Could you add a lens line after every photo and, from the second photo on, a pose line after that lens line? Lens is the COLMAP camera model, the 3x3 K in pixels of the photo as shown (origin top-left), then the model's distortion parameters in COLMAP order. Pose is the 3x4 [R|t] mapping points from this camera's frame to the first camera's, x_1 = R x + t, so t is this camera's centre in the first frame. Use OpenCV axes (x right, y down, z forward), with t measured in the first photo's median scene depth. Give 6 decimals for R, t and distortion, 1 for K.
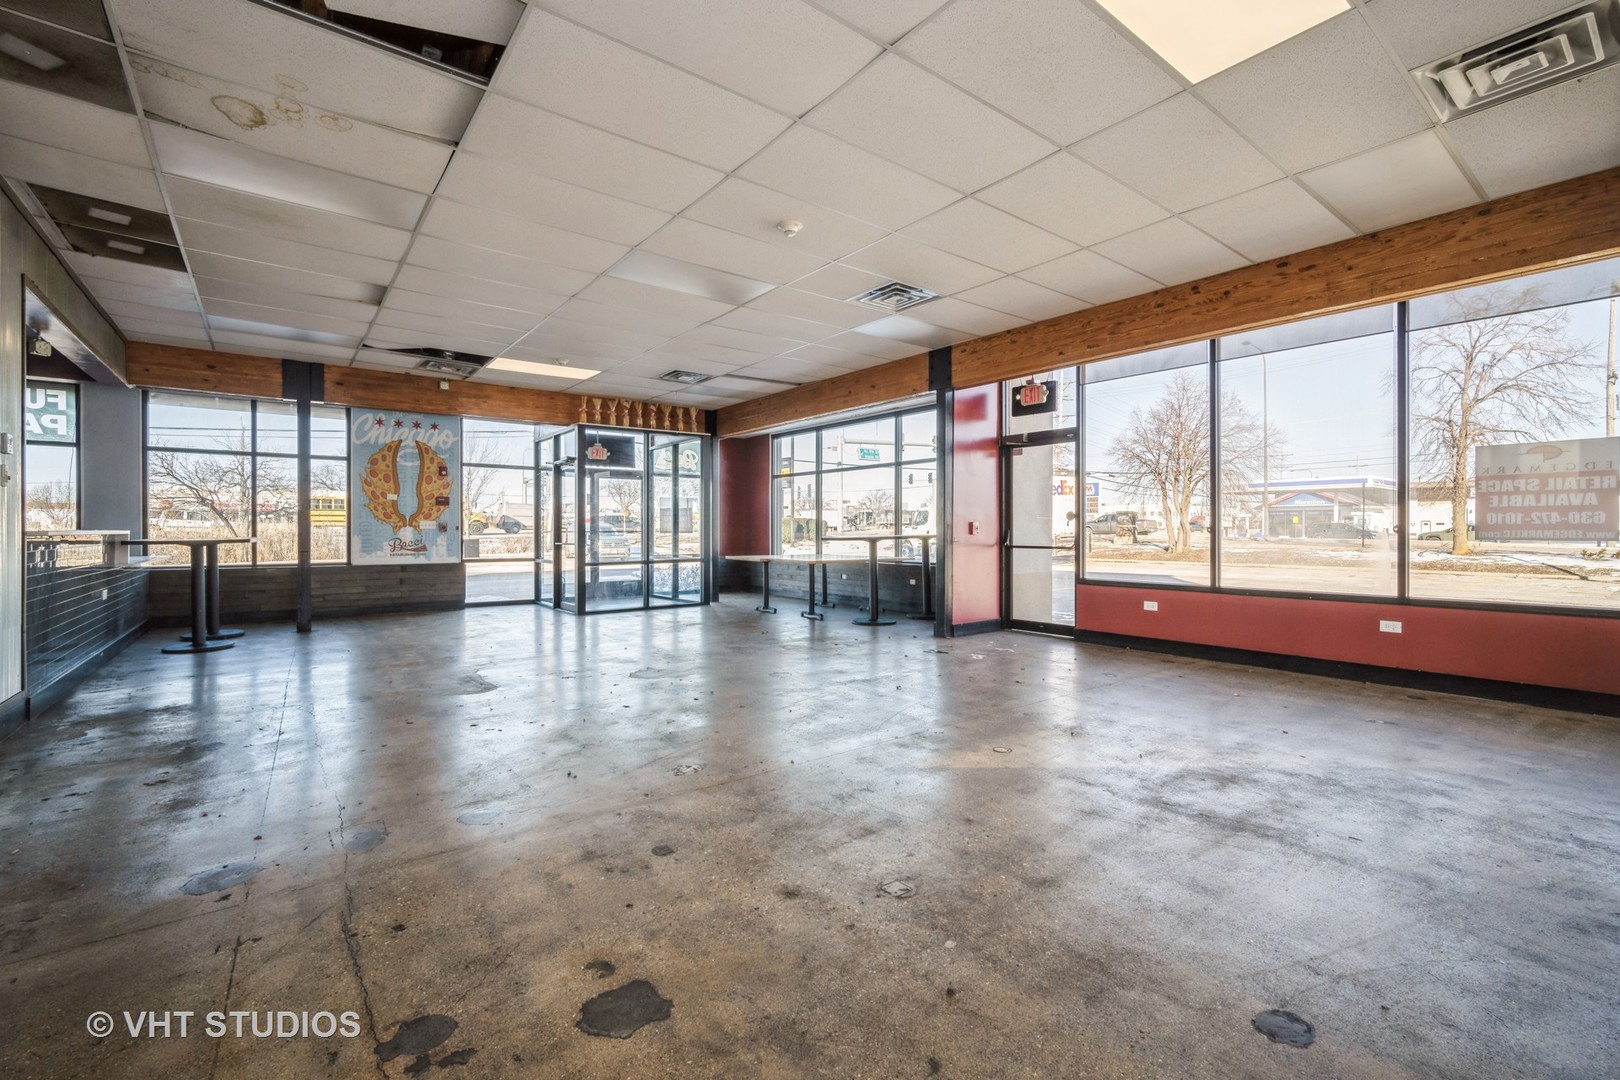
lens RADIAL K [[705.8, 0, 819.0], [0, 705.8, 536.5], [0, 0, 1]] dist [-0.008250, 0.004306]
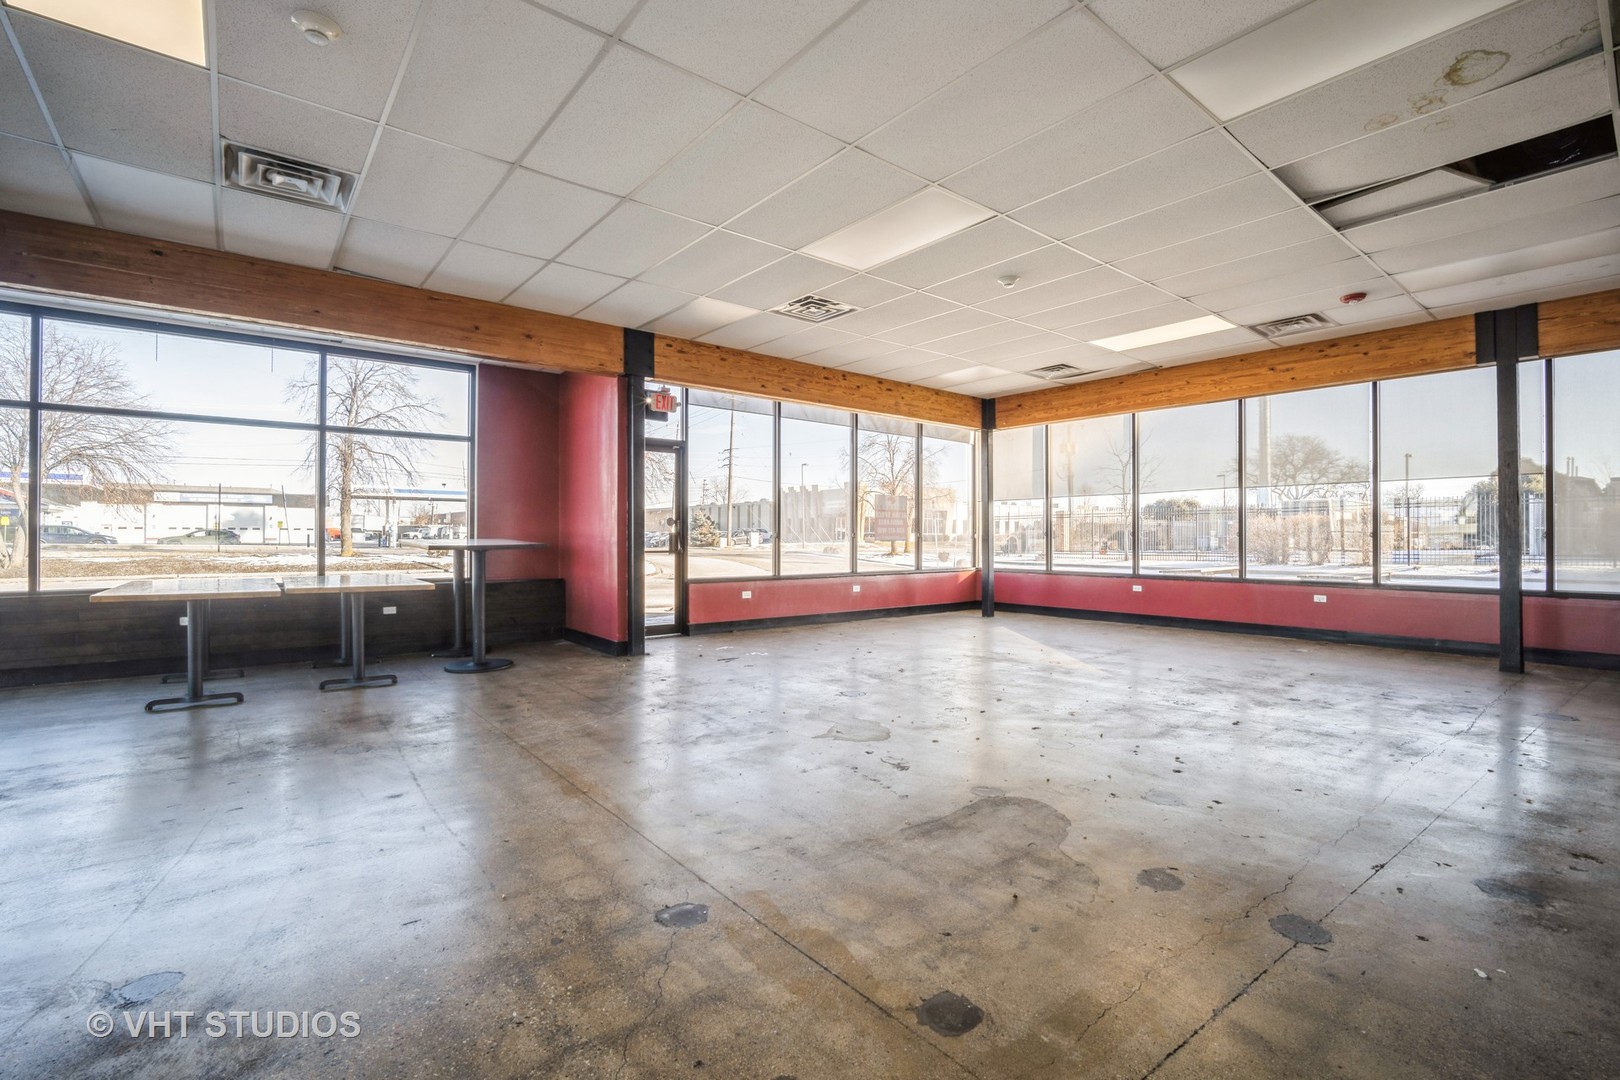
lens RADIAL K [[705.8, 0, 819.5], [0, 705.8, 533.7], [0, 0, 1]] dist [-0.008250, 0.004306]
pose [[-0.027523, -0.001096, 0.999621, -0.688627], [0.007764, 0.999969, 0.001311, -0.008209], [-0.999591, 0.007797, -0.027513, 0.757395]]
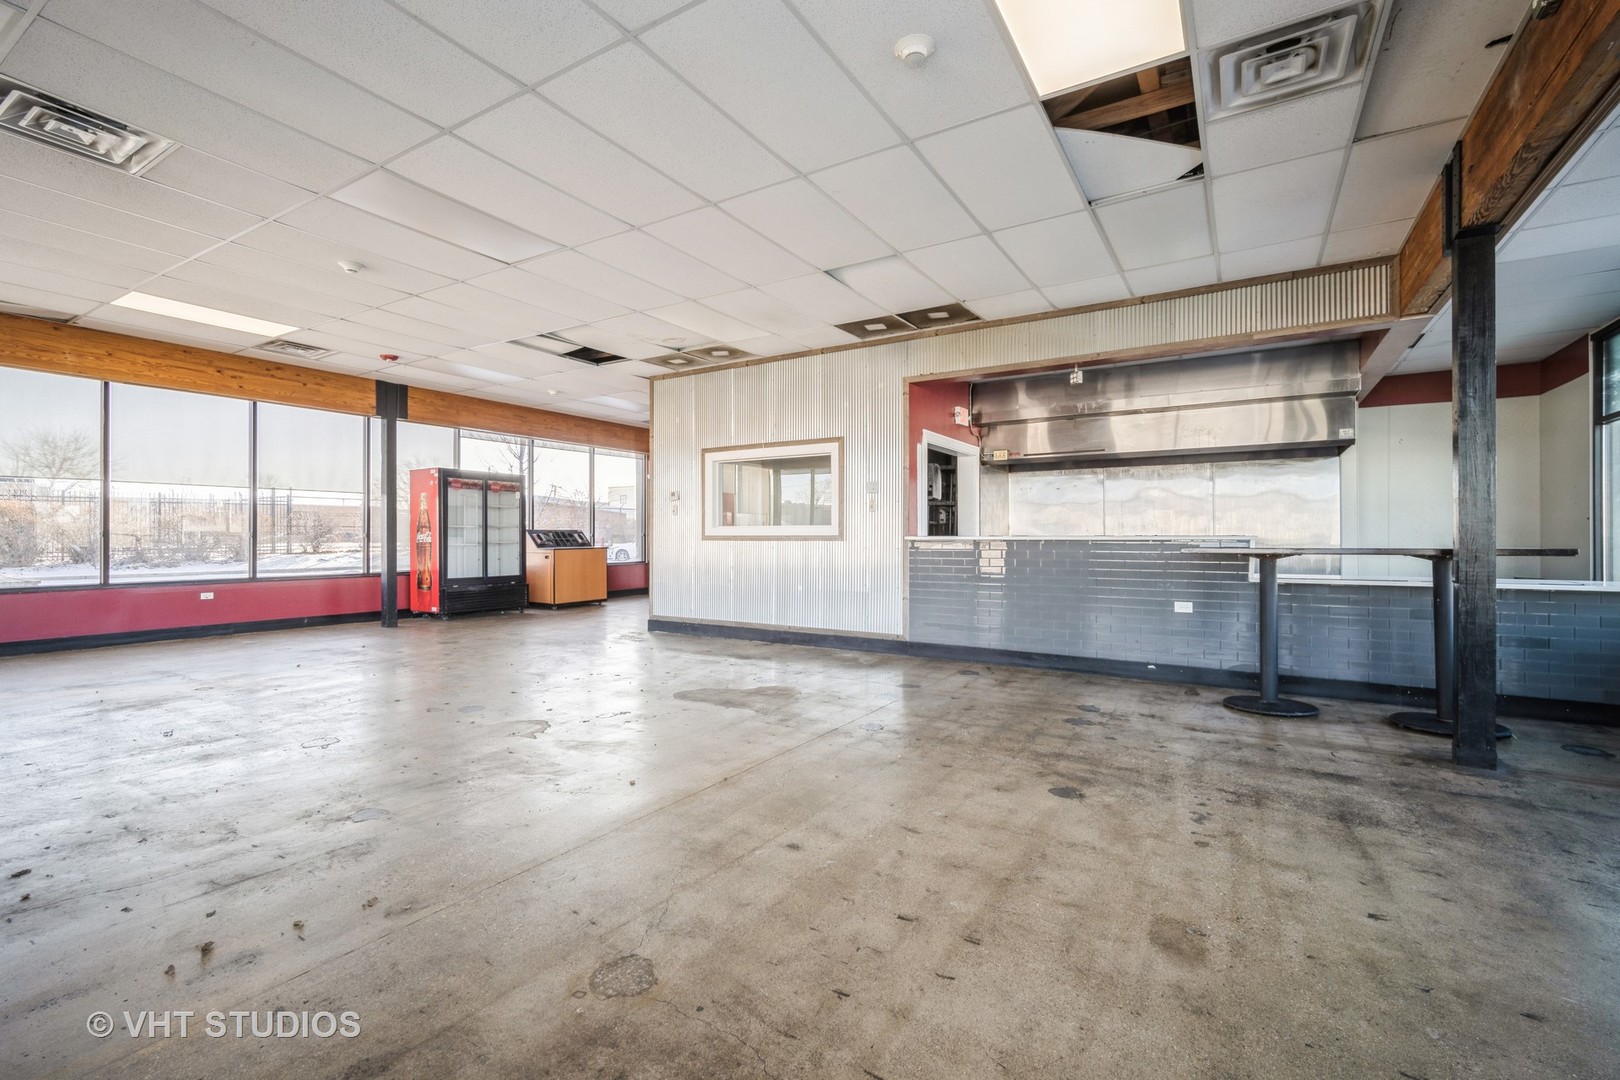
lens RADIAL K [[705.8, 0, 805.2], [0, 705.8, 534.1], [0, 0, 1]] dist [-0.008250, 0.004306]
pose [[-0.941243, -0.001403, -0.337728, -0.192630], [-0.002829, 0.999989, 0.003730, -0.008423], [0.337719, 0.004467, -0.941236, 1.283529]]
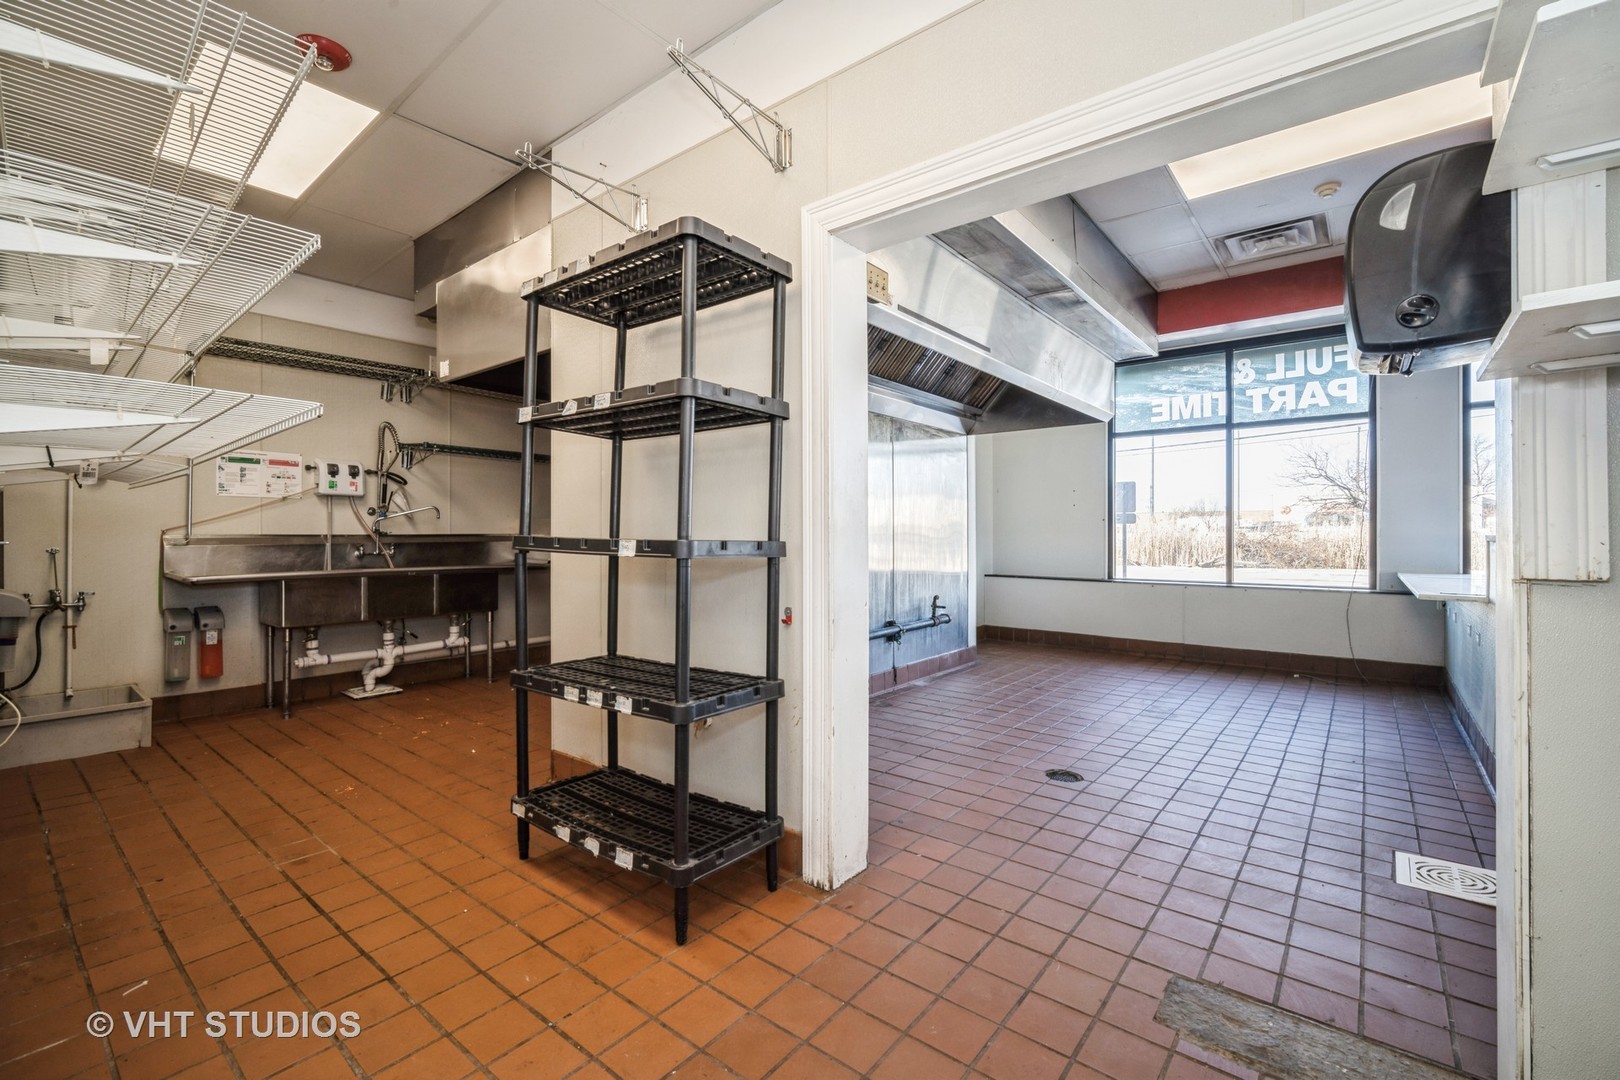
lens RADIAL K [[705.8, 0, 797.6], [0, 705.8, 530.2], [0, 0, 1]] dist [-0.008250, 0.004306]
pose [[0.211030, -0.005368, -0.977465, -0.483461], [-0.004499, 0.999969, -0.006463, -0.006029], [0.977469, 0.005762, 0.210999, 0.283344]]
